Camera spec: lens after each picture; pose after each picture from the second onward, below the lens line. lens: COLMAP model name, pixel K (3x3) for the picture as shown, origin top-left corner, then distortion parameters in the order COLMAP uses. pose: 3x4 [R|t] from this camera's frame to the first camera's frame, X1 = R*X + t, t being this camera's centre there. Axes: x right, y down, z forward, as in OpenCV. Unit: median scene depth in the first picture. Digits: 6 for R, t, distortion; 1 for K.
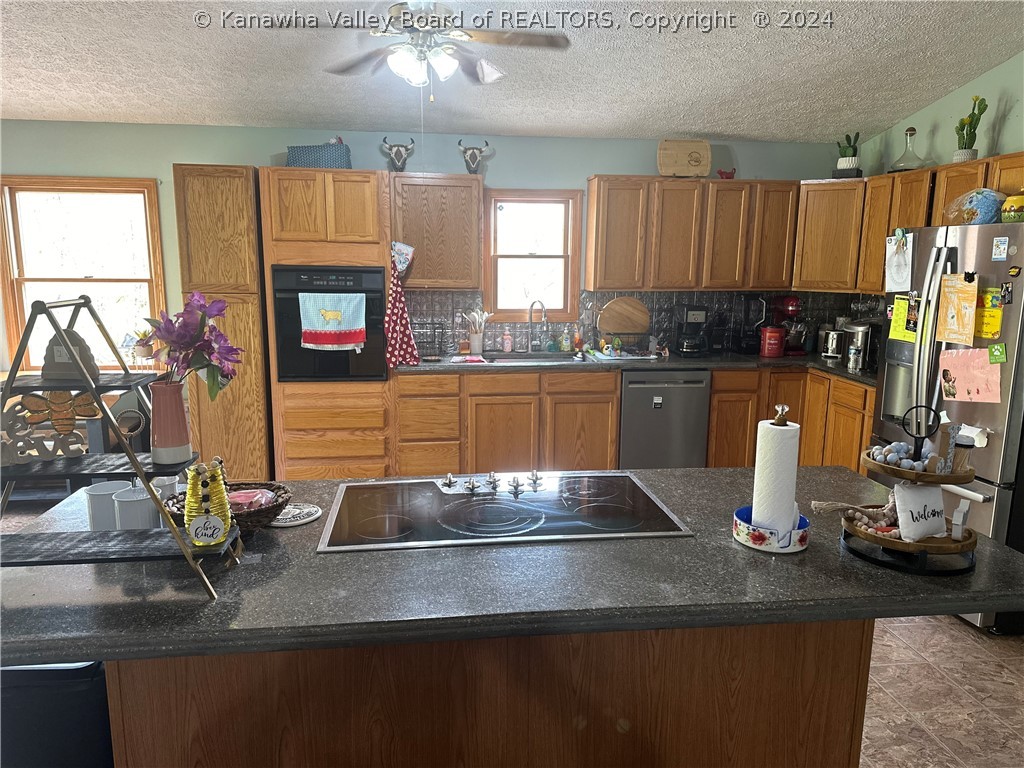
lens RADIAL K [[709.4, 0, 510.6], [0, 709.4, 388.7], [0, 0, 1]] dist [0.151800, -0.208961]
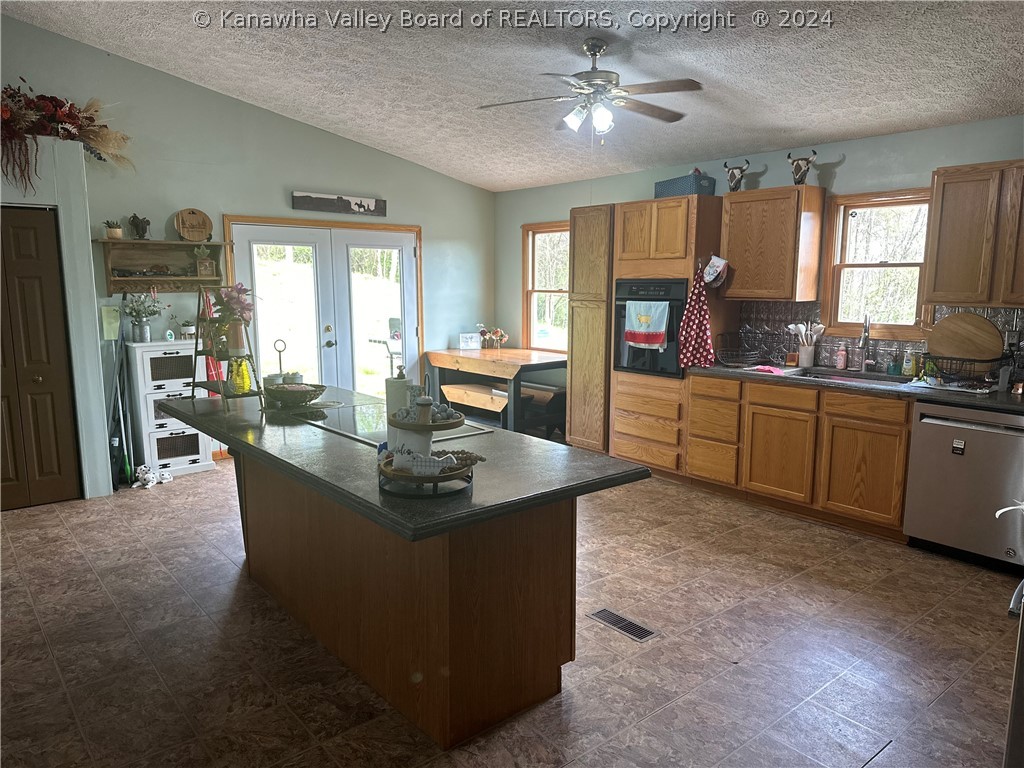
lens RADIAL K [[709.4, 0, 510.6], [0, 709.4, 388.7], [0, 0, 1]] dist [0.151800, -0.208961]
pose [[0.538242, 0.121023, -0.834056, 0.619865], [-0.146144, 0.988046, 0.049056, -0.011703], [0.830022, 0.095488, 0.549495, 0.149300]]
